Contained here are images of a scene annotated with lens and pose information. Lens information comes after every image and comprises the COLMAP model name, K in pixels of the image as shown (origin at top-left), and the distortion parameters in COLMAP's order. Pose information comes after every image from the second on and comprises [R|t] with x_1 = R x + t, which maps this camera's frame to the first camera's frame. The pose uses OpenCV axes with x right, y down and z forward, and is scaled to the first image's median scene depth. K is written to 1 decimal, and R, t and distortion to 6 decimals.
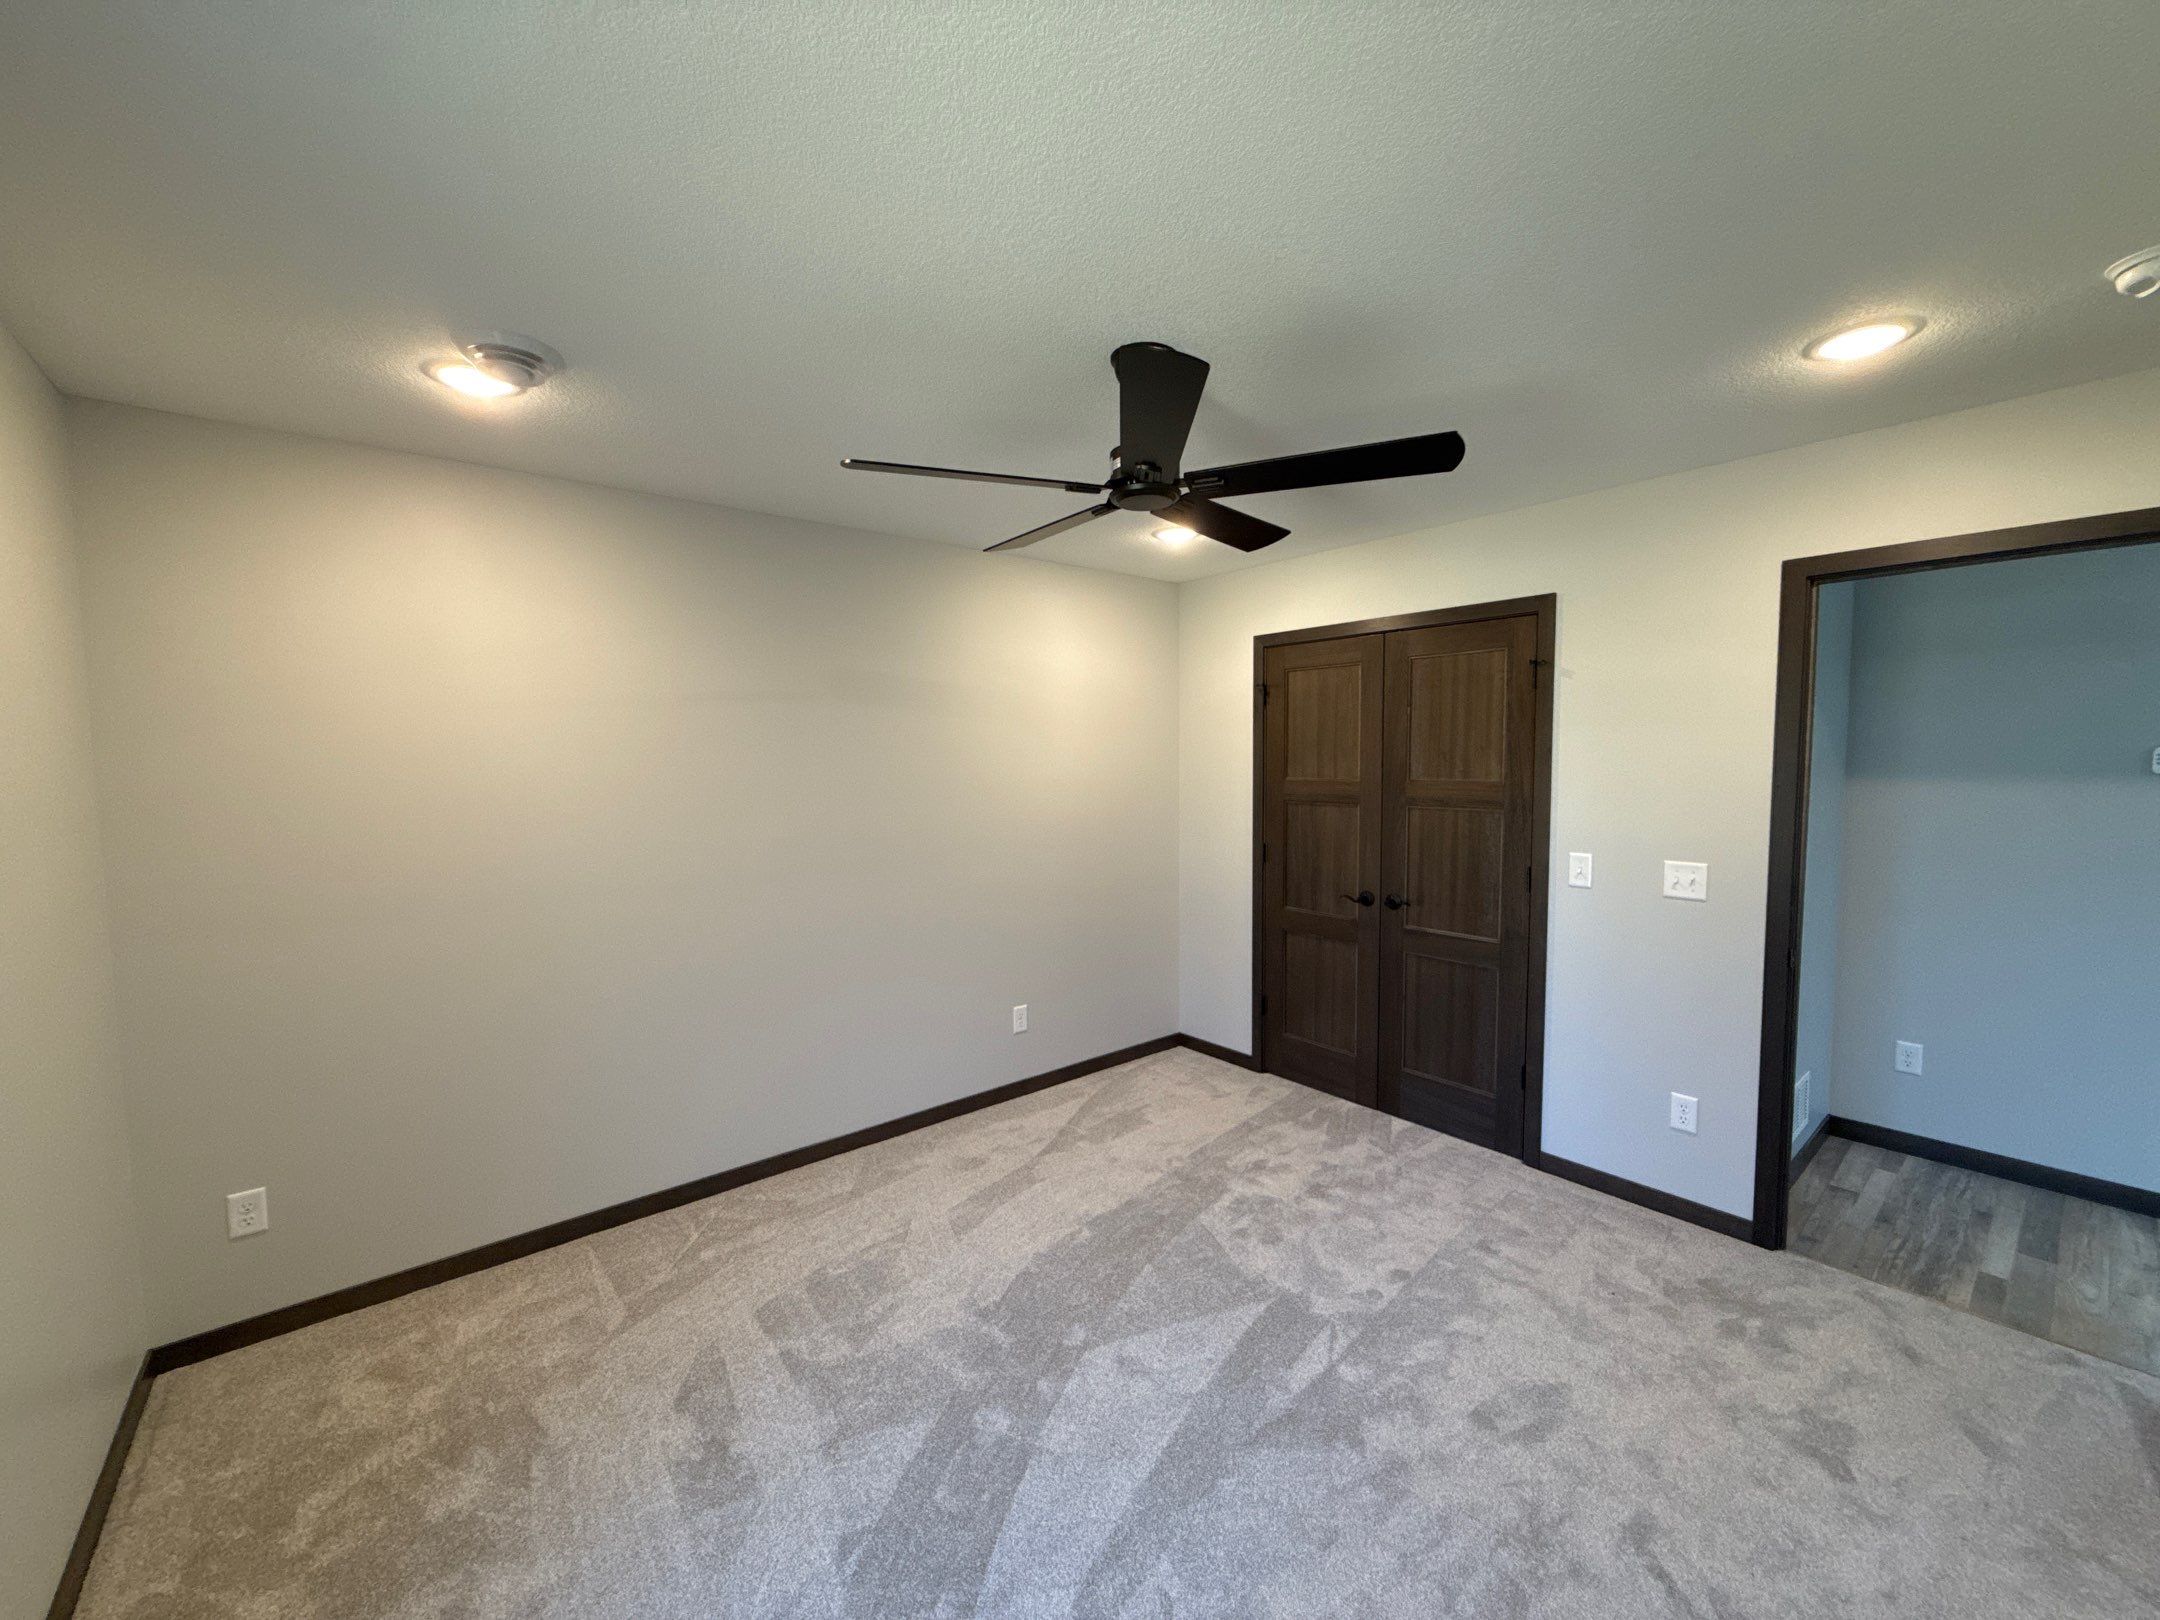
lens RADIAL K [[860.3, 0, 1079.8], [0, 860.3, 813.3], [0, 0, 1]] dist [0.001508, -0.000322]
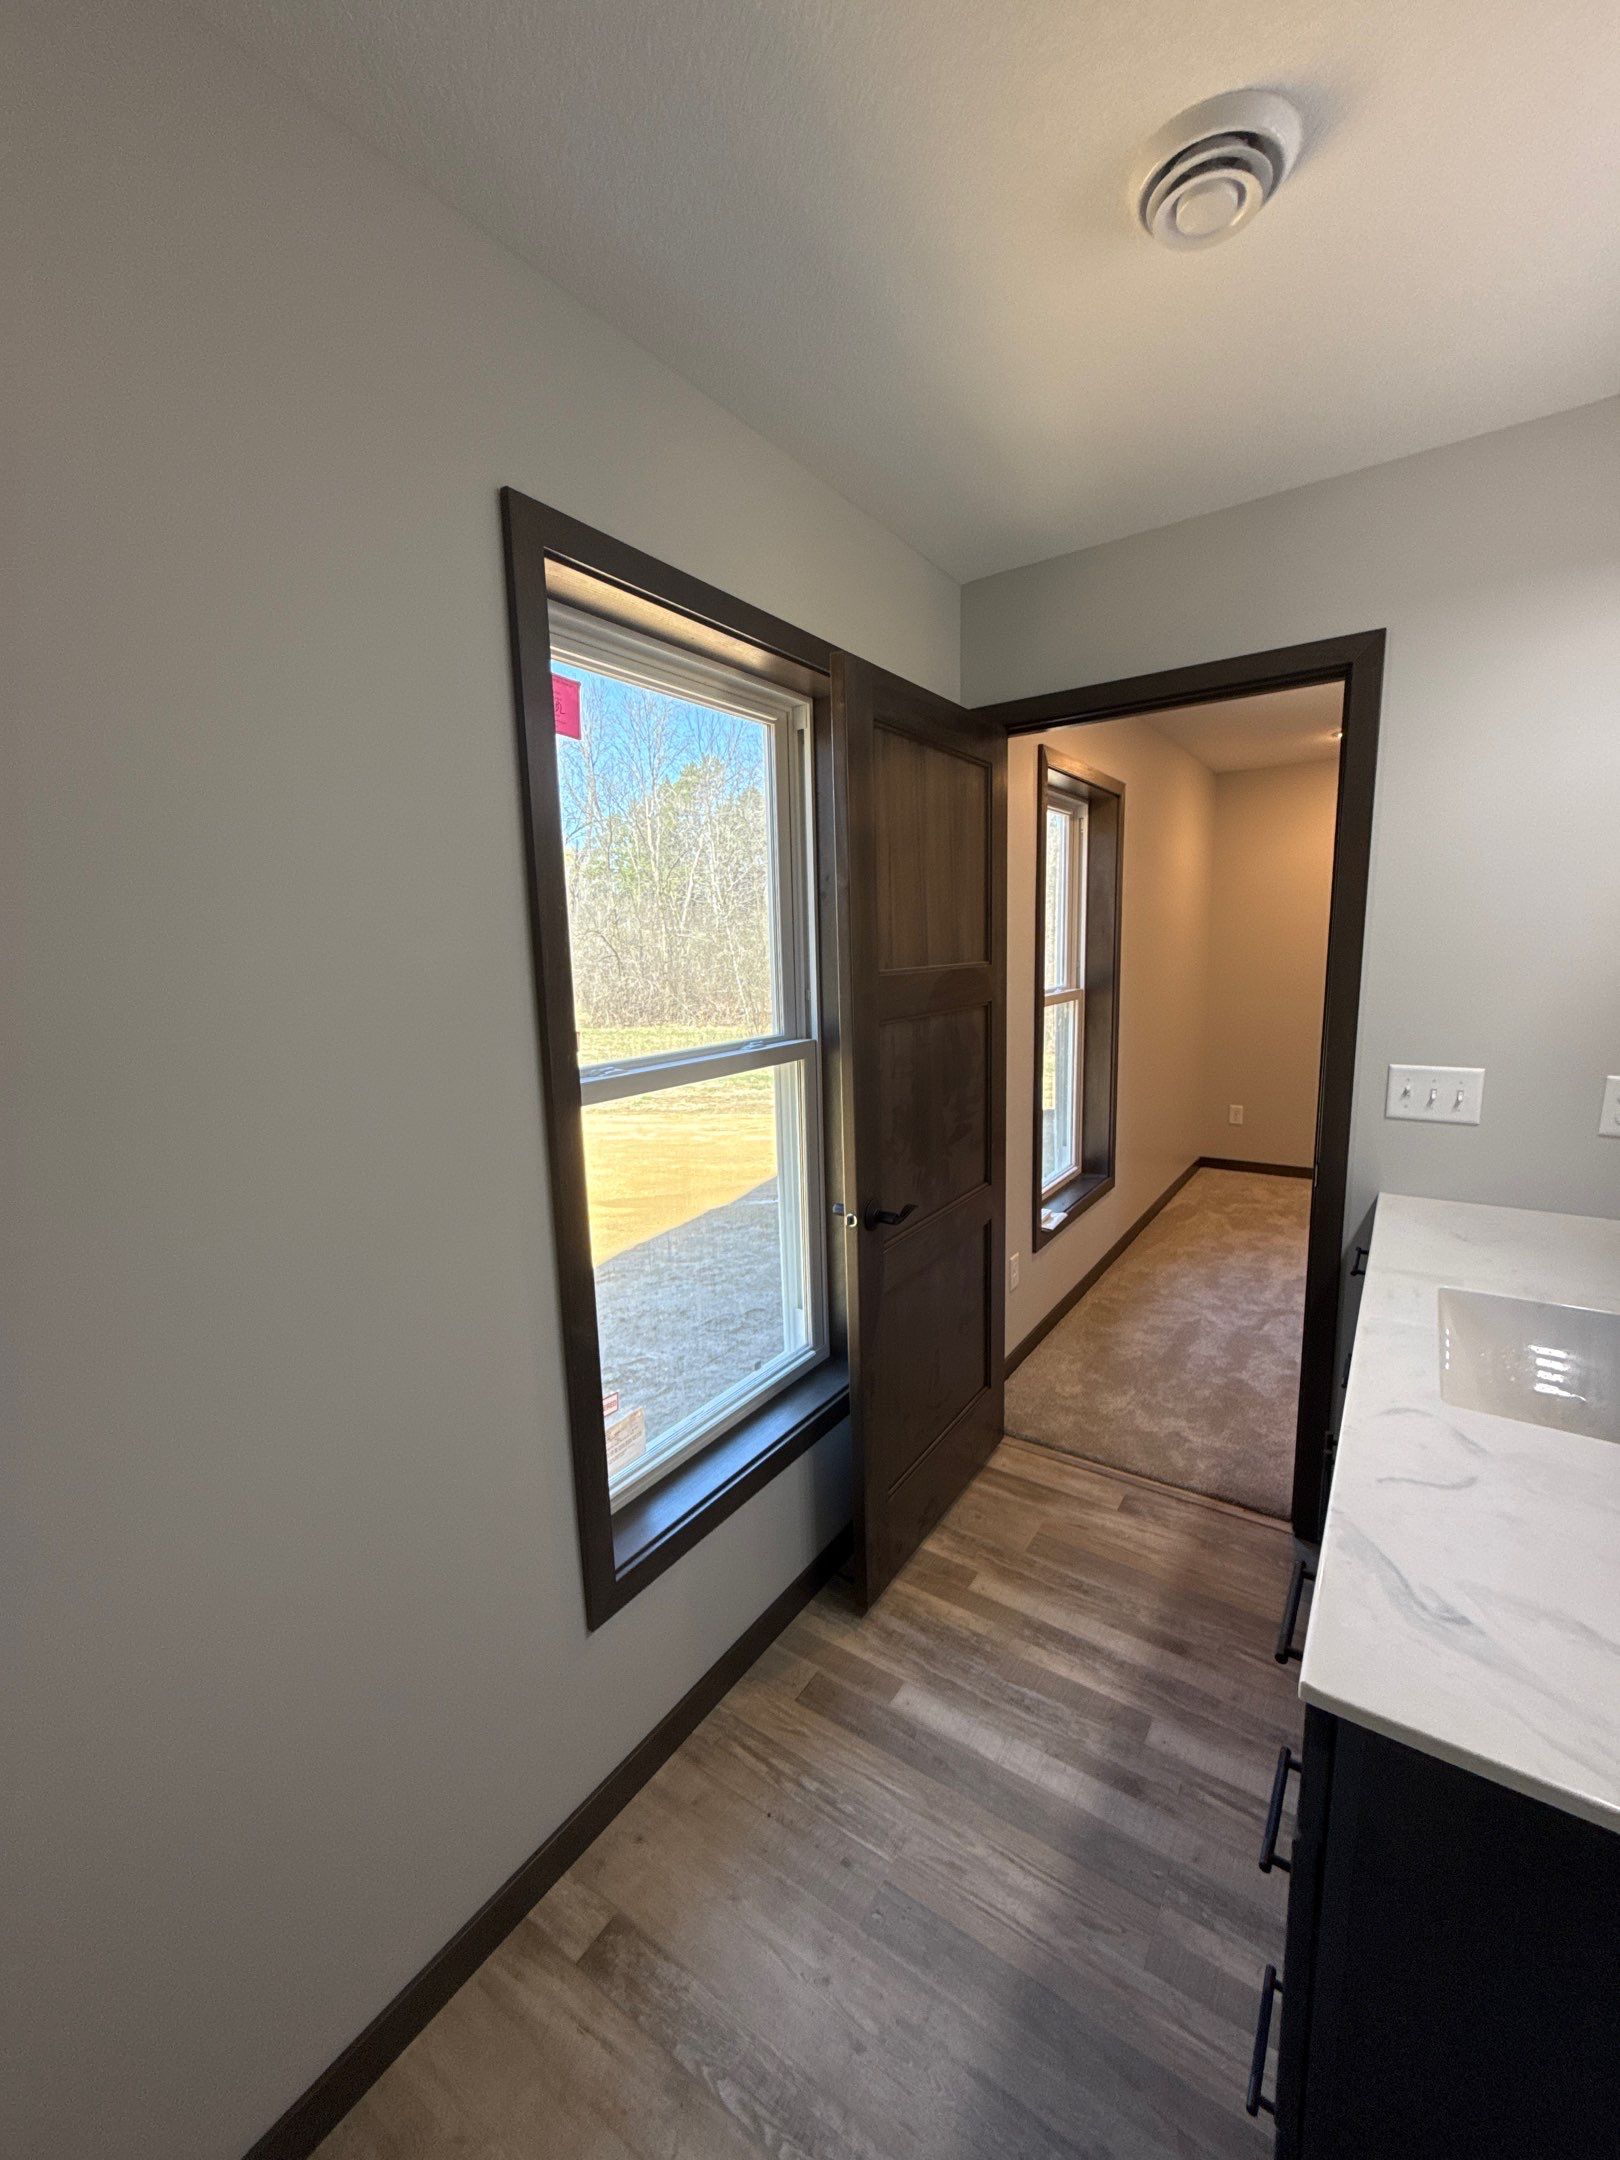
lens RADIAL K [[860.3, 0, 802.9], [0, 860.3, 1082.9], [0, 0, 1]] dist [0.001508, -0.000322]
pose [[0.256180, 0.168995, -0.951742, 1.185735], [-0.045606, 0.985615, 0.162734, 0.061422], [0.965553, 0.001715, 0.260202, -0.941291]]
